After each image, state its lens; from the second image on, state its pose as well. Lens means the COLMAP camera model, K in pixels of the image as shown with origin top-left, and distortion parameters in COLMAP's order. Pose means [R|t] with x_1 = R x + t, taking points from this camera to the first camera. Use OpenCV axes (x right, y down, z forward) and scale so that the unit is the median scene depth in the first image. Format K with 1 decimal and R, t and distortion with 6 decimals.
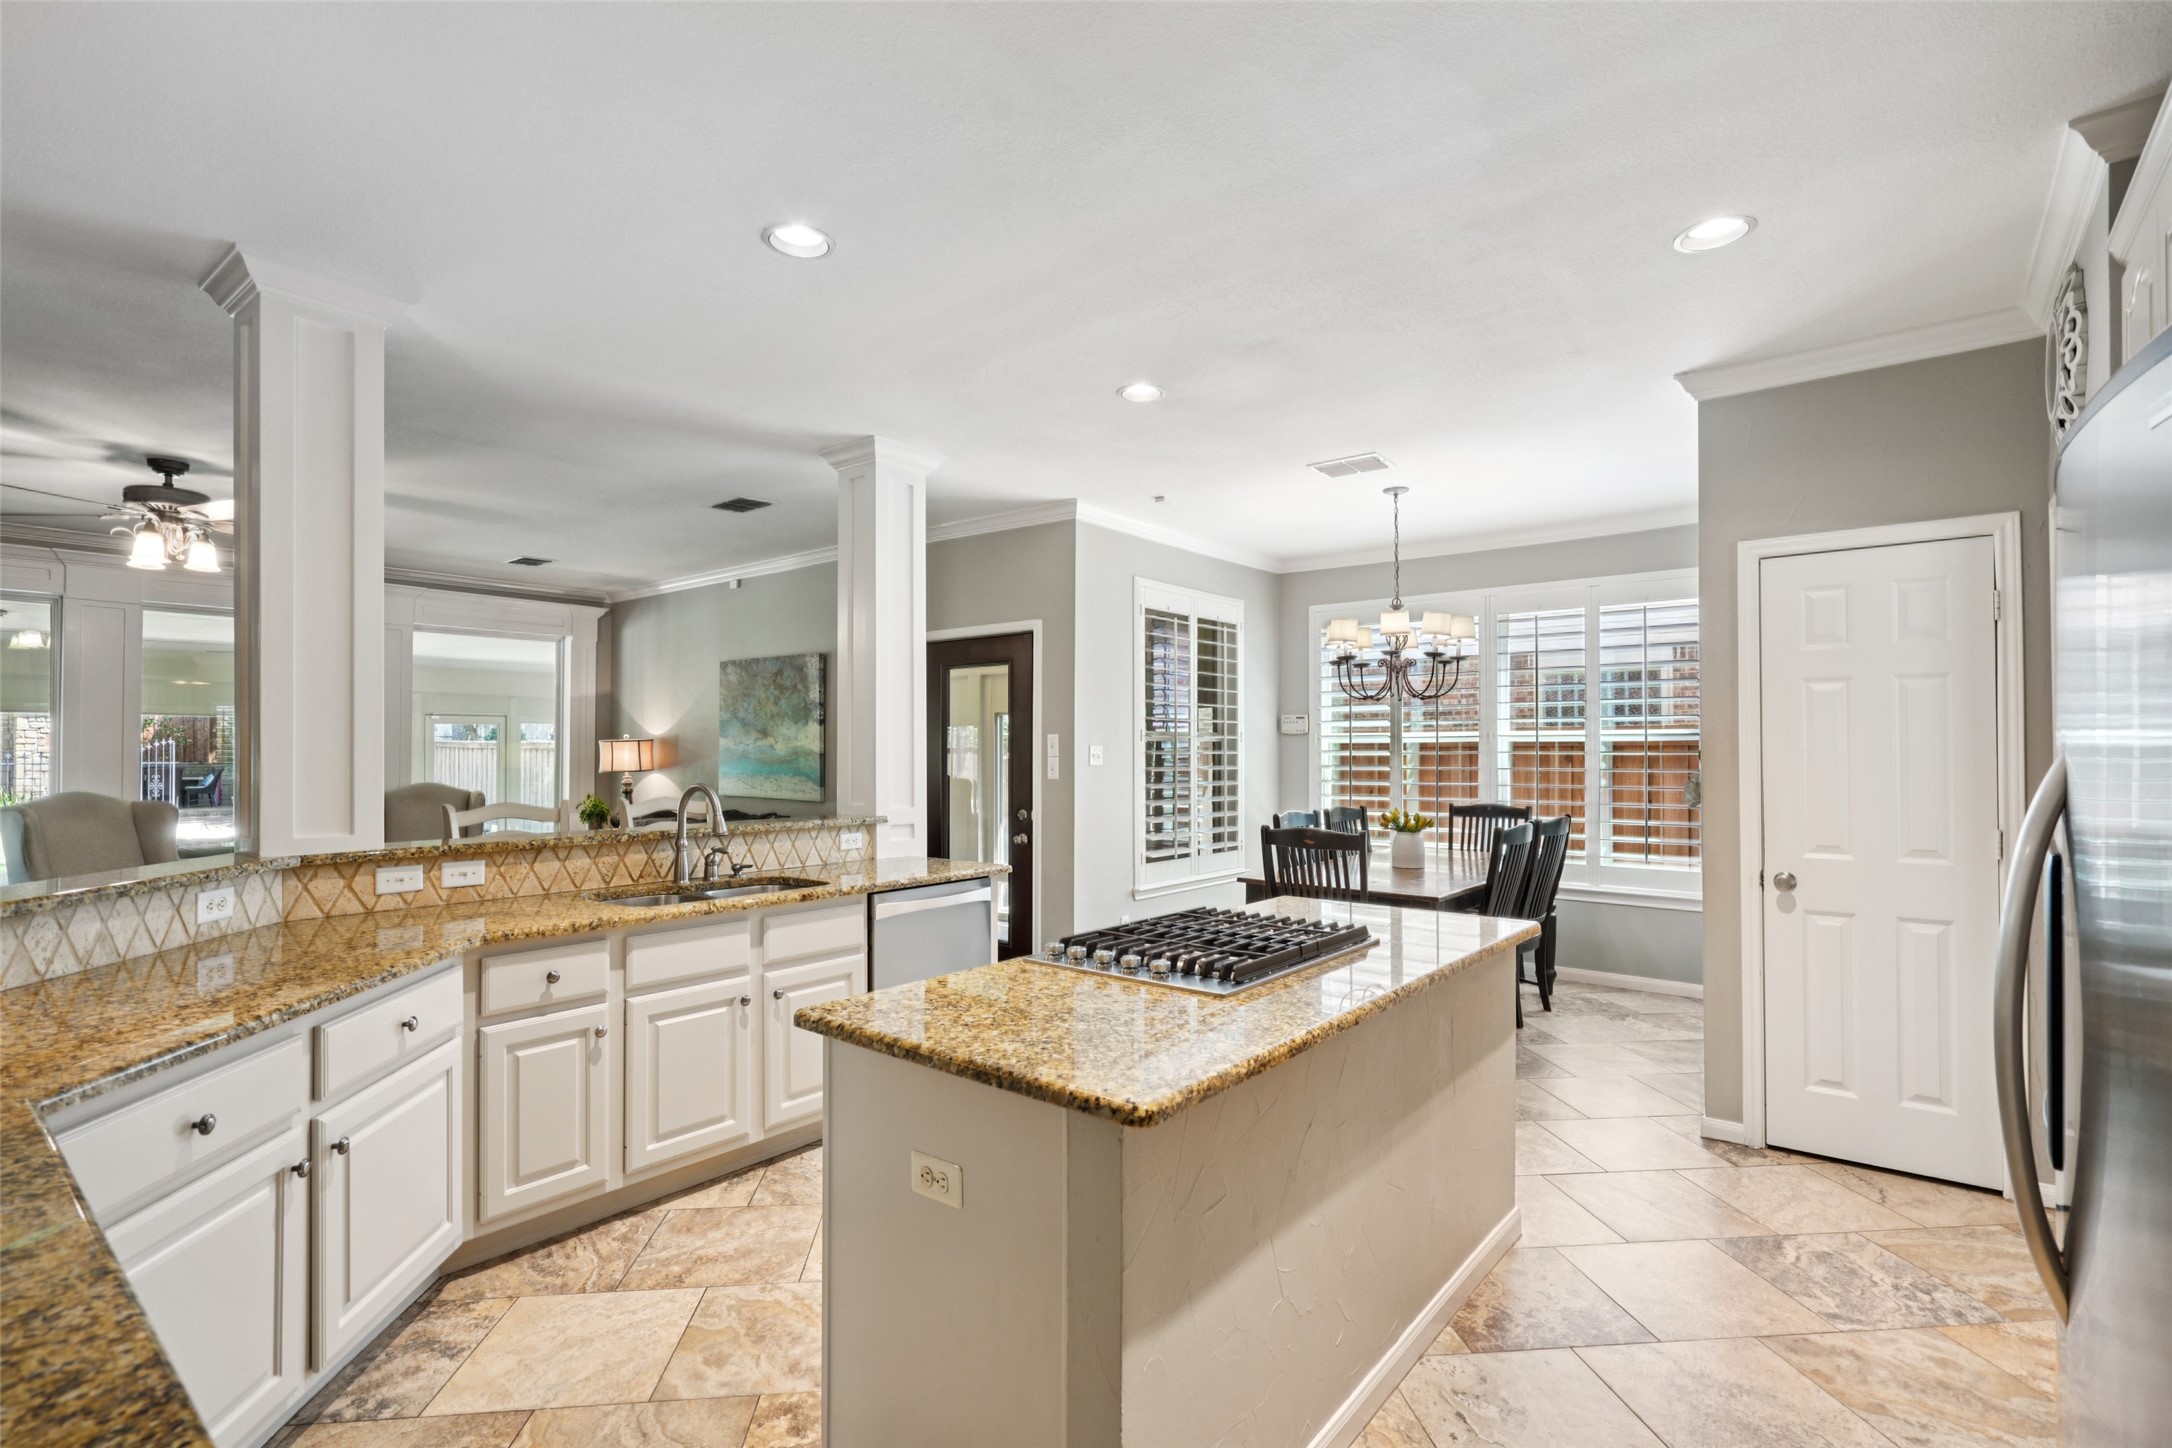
lens RADIAL K [[996.4, 0, 1100.7], [0, 996.4, 754.9], [0, 0, 1]] dist [-0.002380, 0.002116]
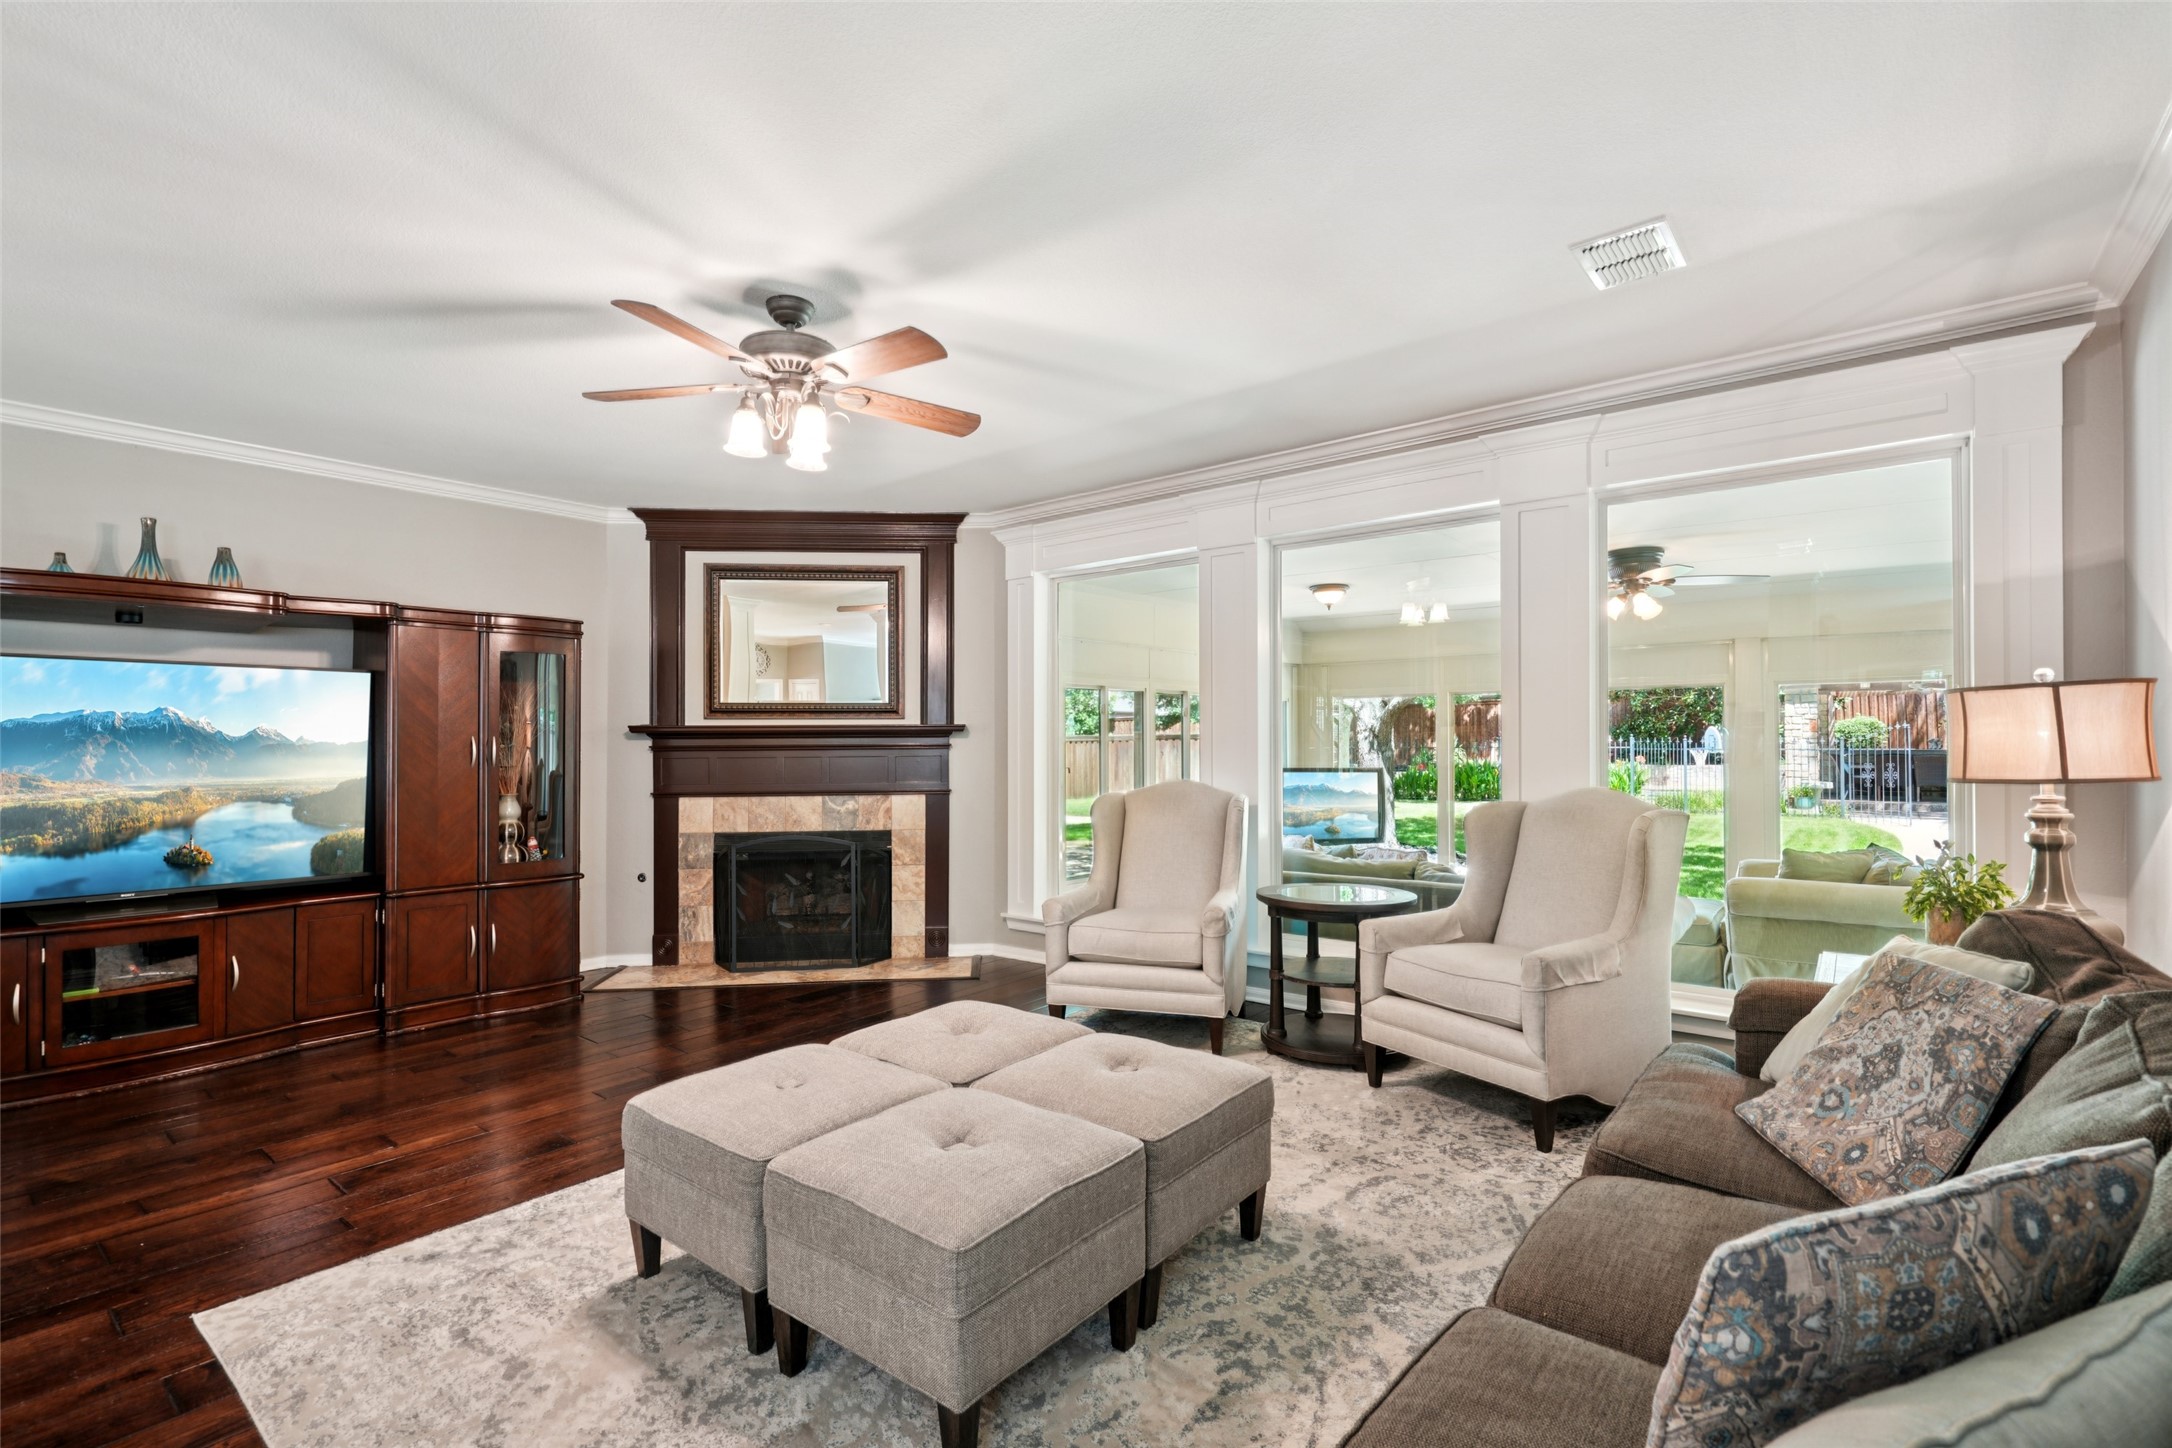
lens RADIAL K [[996.4, 0, 1084.0], [0, 996.4, 744.3], [0, 0, 1]] dist [-0.002380, 0.002116]
pose [[-0.002288, 0.005202, -0.999984, -0.355311], [-0.001395, 0.999985, 0.005205, 0.003138], [0.999996, 0.001407, -0.002280, 1.649405]]
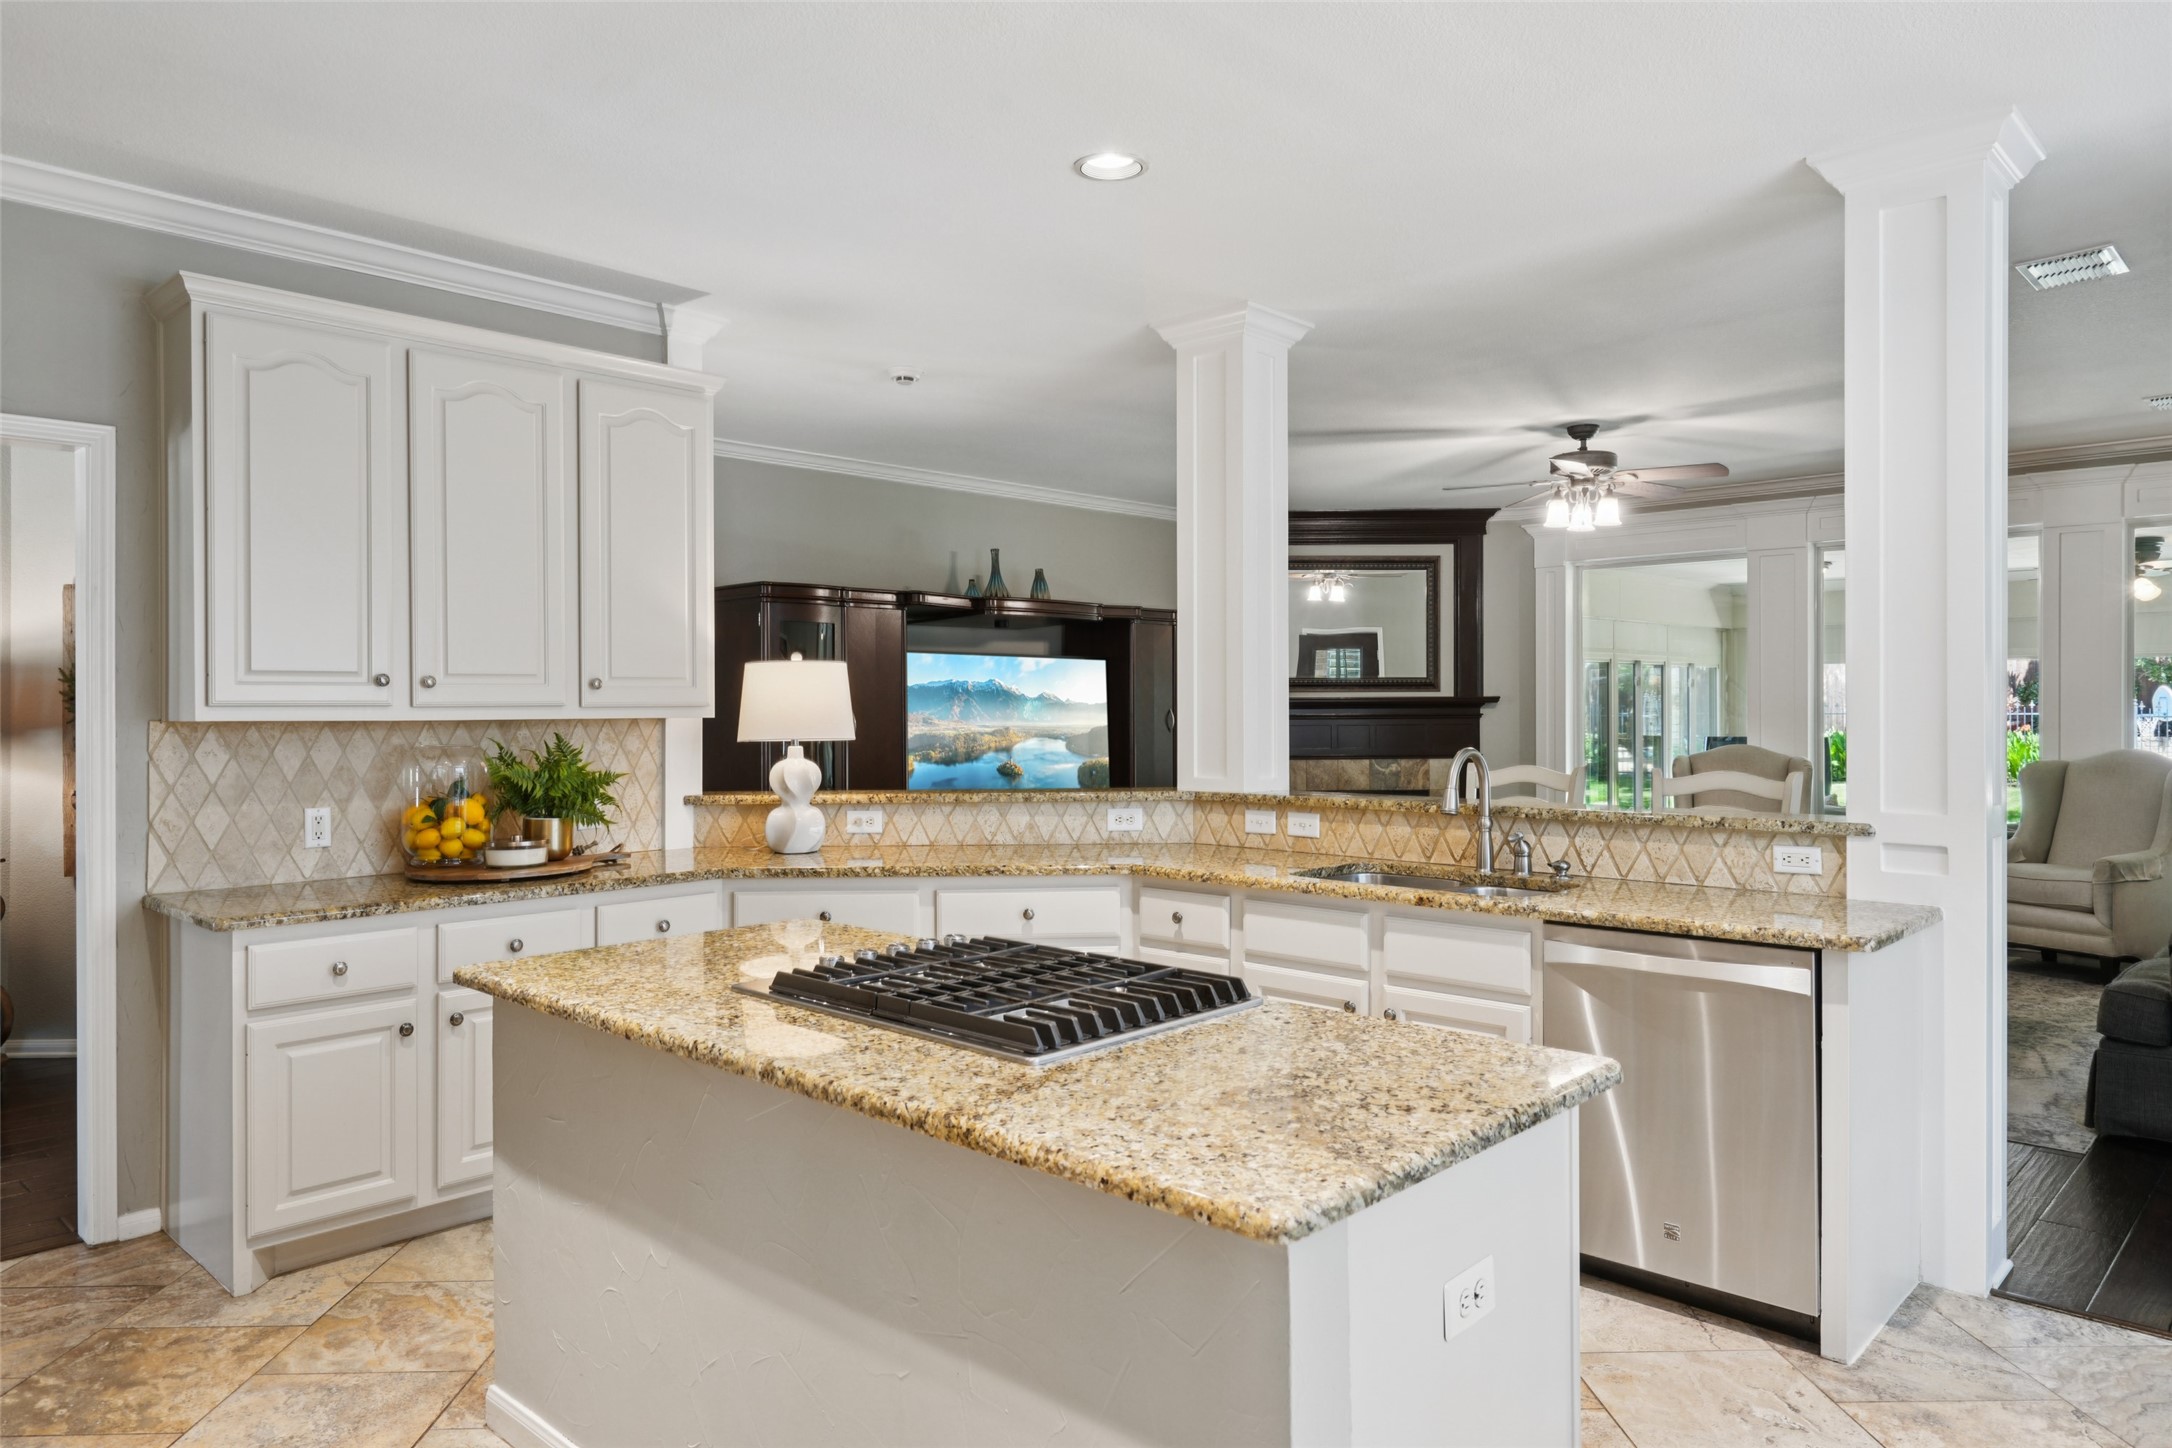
lens RADIAL K [[1415.5, 0, 1074.4], [0, 1415.5, 701.6], [0, 0, 1]] dist [0.003440, 0.007754]
pose [[-0.087376, -0.001347, -0.996175, 0.793608], [-0.001651, 0.999998, -0.001207, -0.006933], [0.996174, 0.001539, -0.087378, 0.822372]]
